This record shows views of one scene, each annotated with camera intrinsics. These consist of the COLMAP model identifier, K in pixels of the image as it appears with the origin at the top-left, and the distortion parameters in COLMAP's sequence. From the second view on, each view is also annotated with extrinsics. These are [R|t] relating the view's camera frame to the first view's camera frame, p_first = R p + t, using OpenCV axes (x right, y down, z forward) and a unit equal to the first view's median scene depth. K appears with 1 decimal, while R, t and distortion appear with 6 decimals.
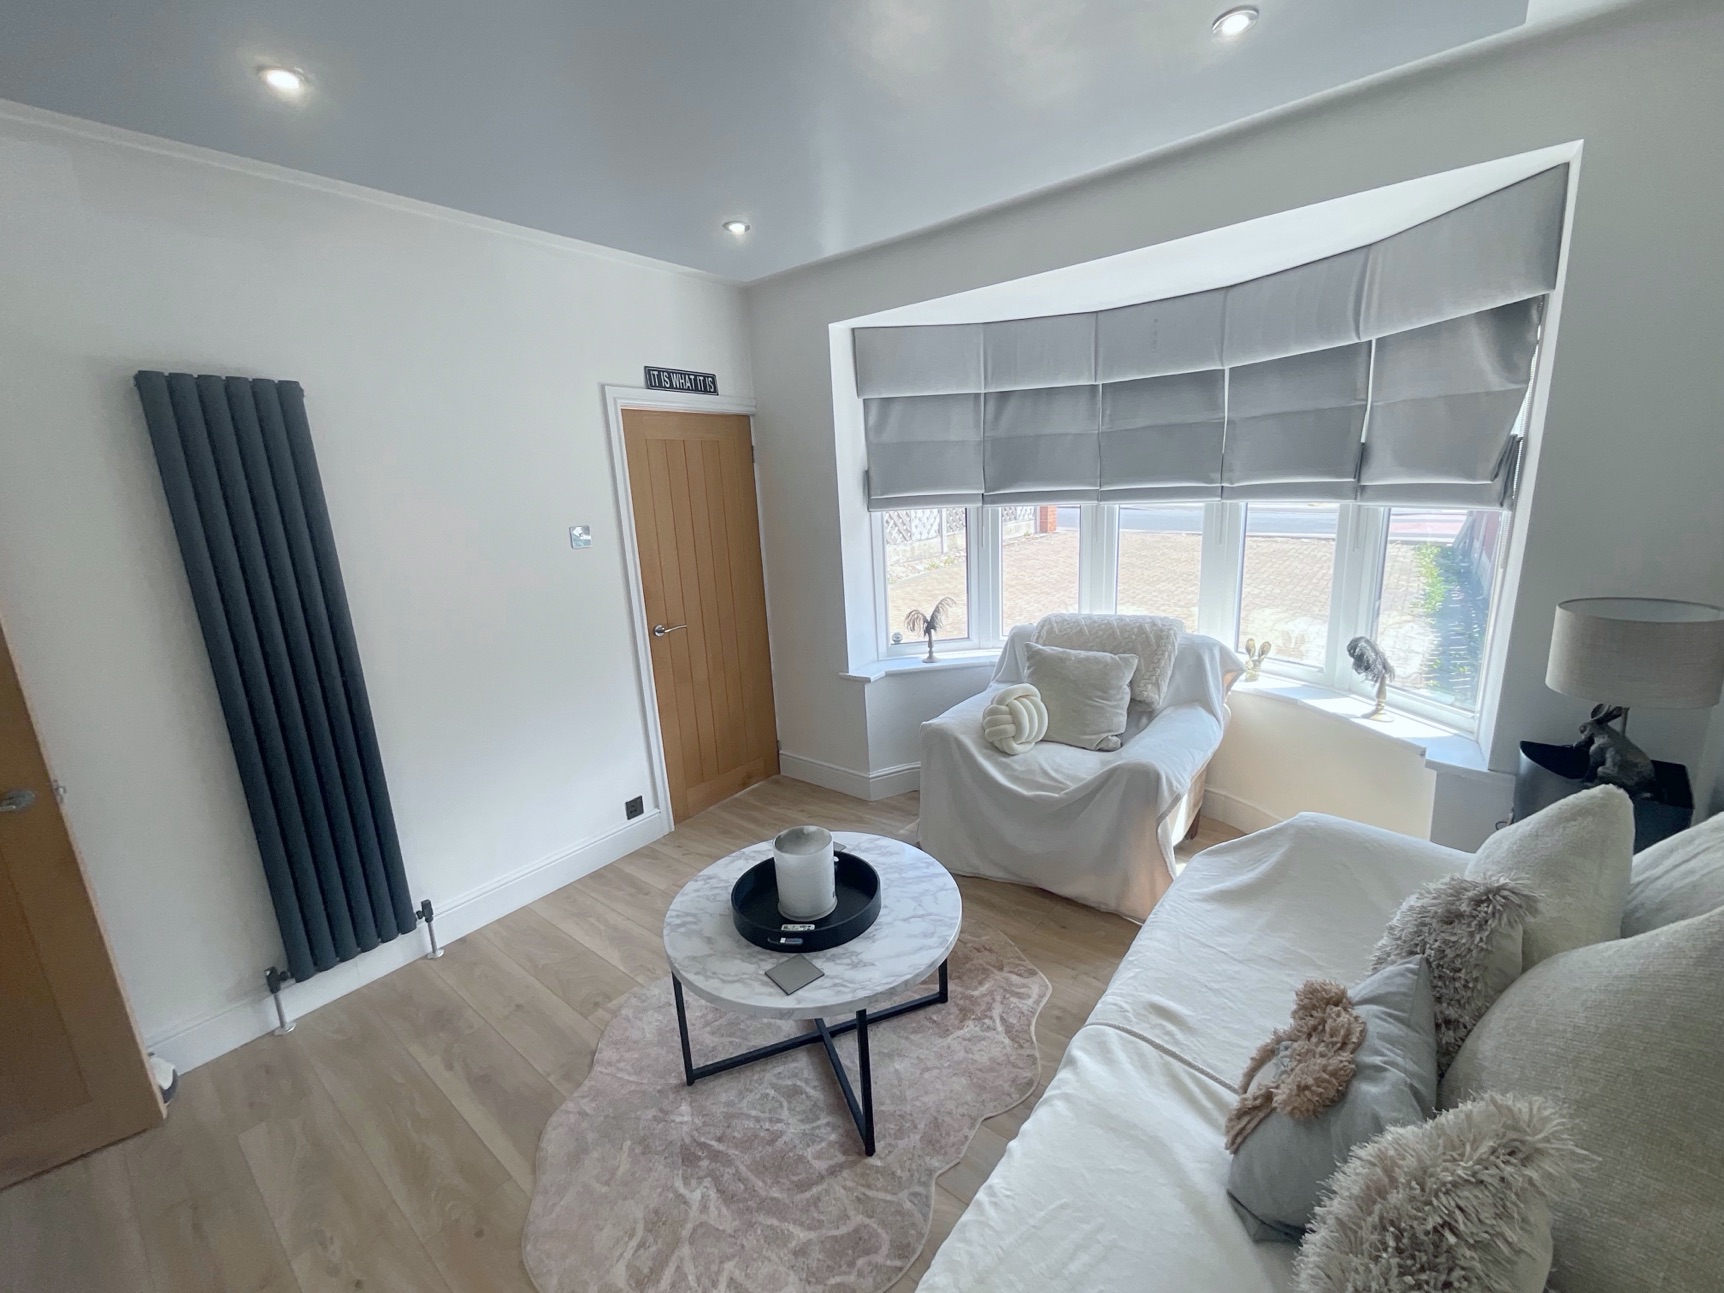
lens RADIAL K [[701.0, 0, 862.4], [0, 701.0, 649.5], [0, 0, 1]] dist [-0.000066, 0.000246]
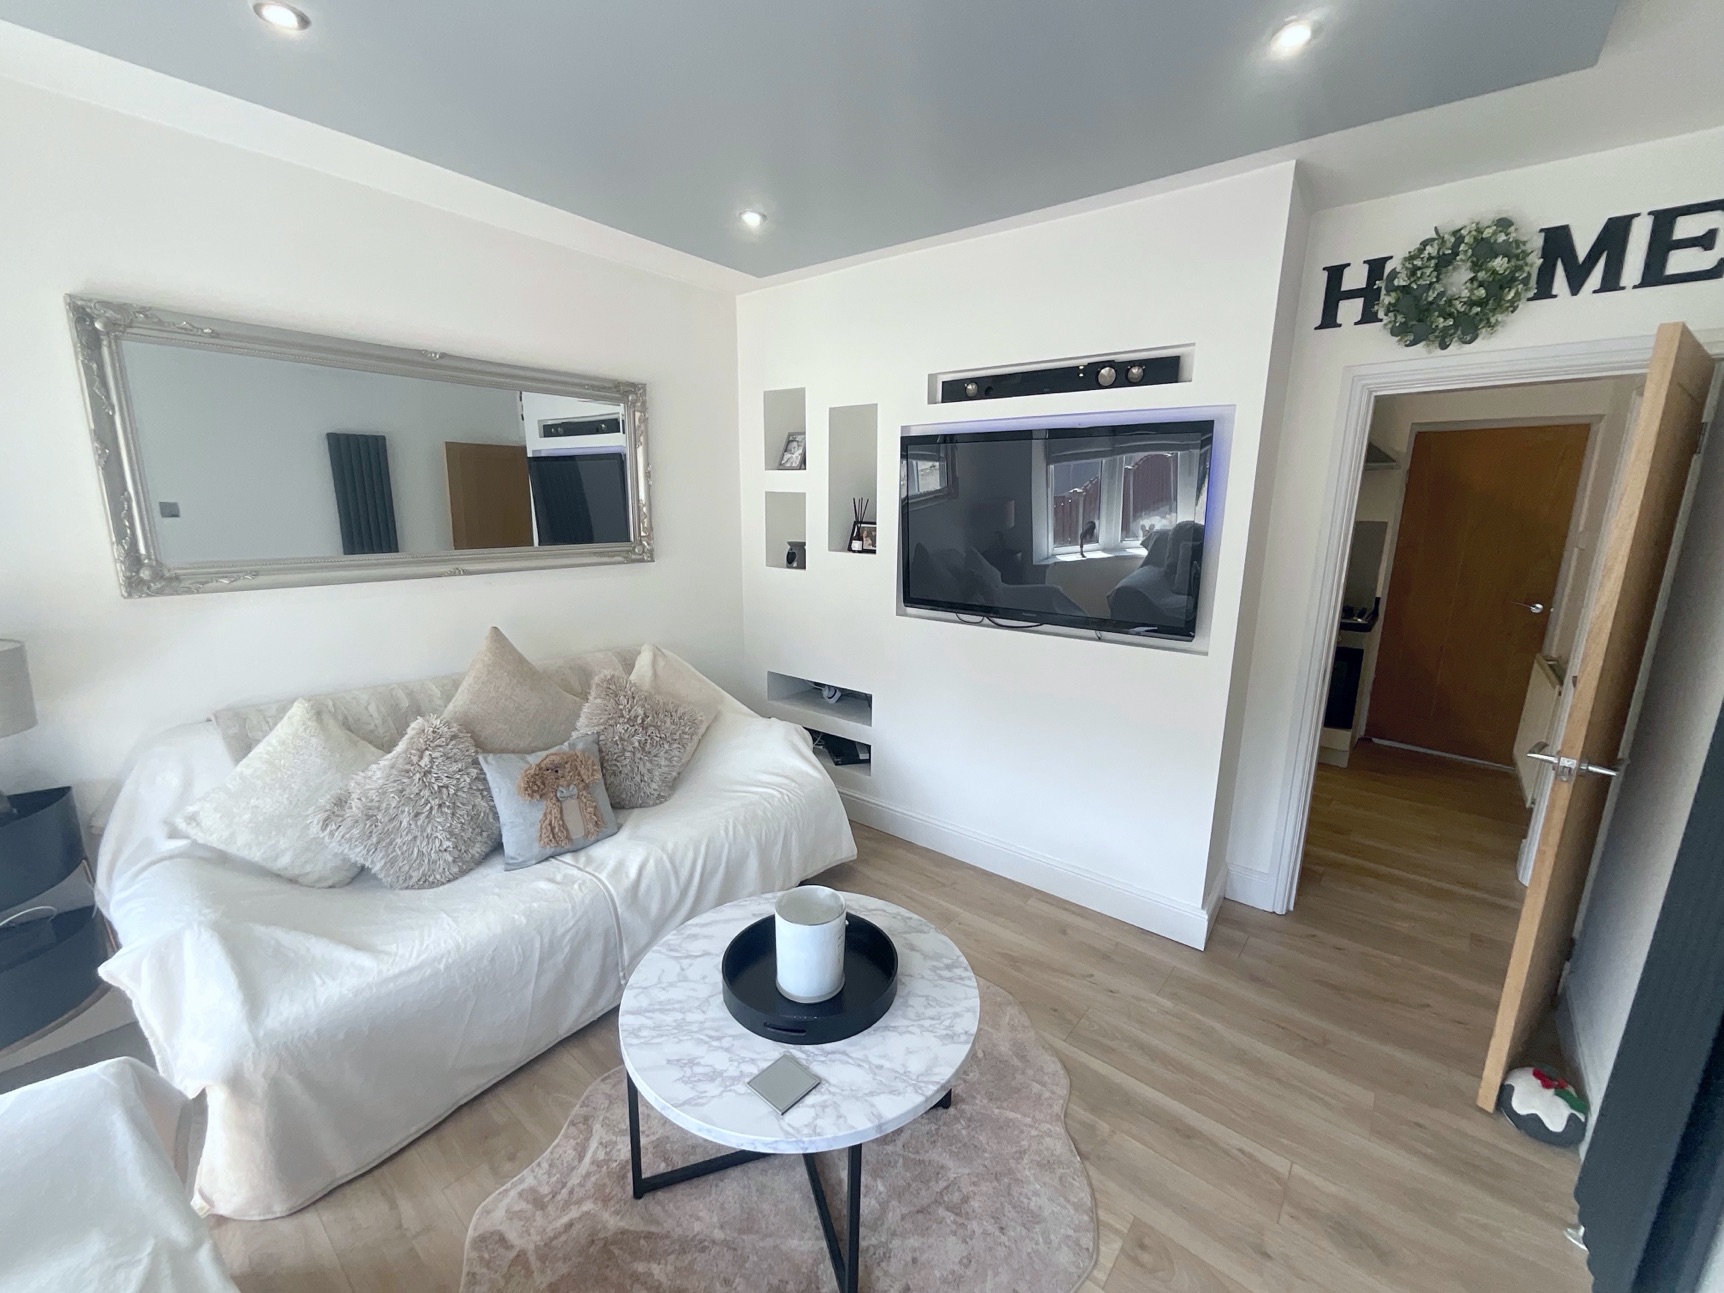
lens RADIAL K [[701.0, 0, 862.4], [0, 701.0, 649.5], [0, 0, 1]] dist [-0.000066, 0.000246]
pose [[-0.999145, 0.034323, 0.023031, -0.172556], [0.040859, 0.904344, 0.424844, -0.357973], [-0.006246, 0.425422, -0.904973, 1.592011]]
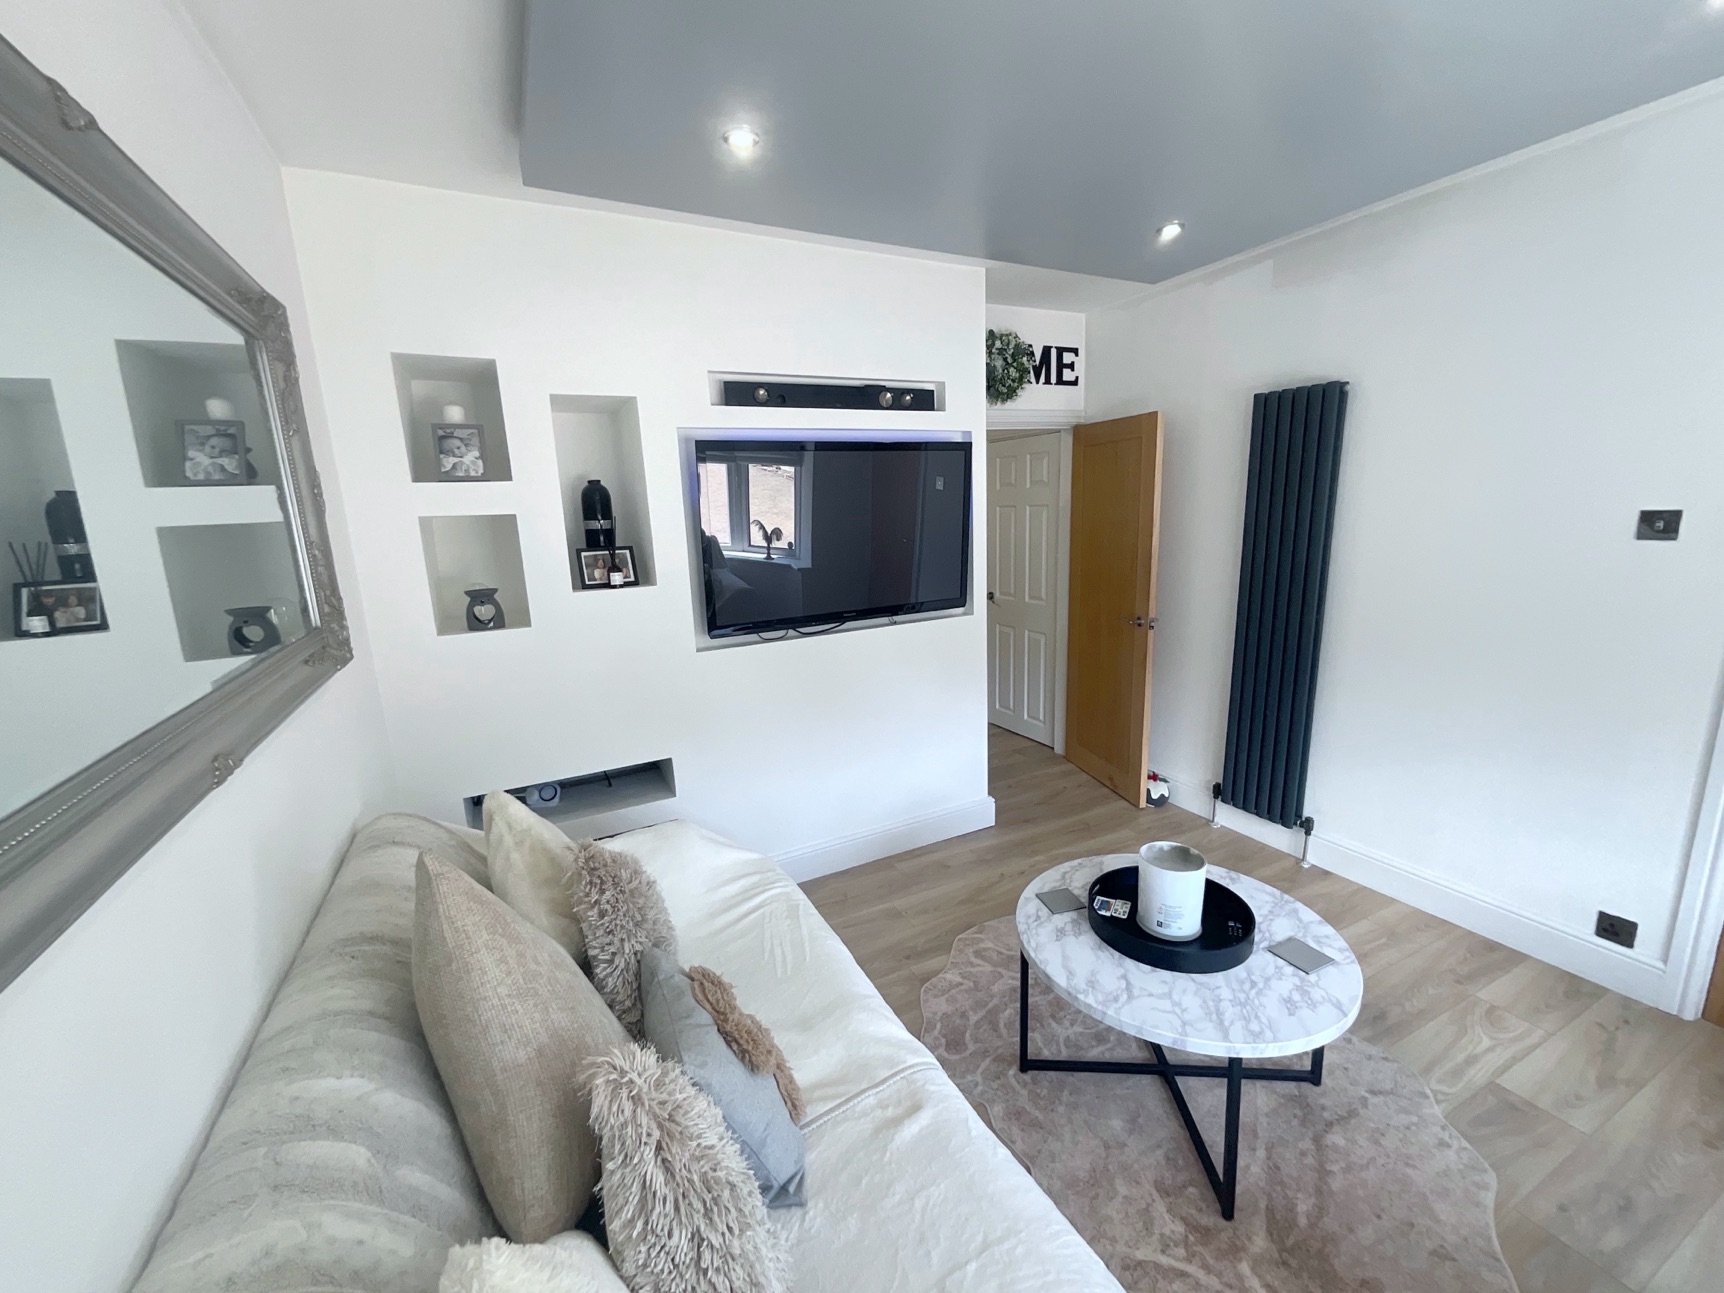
lens RADIAL K [[701.0, 0, 862.4], [0, 701.0, 649.5], [0, 0, 1]] dist [-0.000066, 0.000246]
pose [[-0.413105, 0.252764, -0.874903, 0.839873], [-0.145686, 0.929995, 0.337469, -0.249579], [0.898955, 0.266871, -0.347361, 0.852059]]
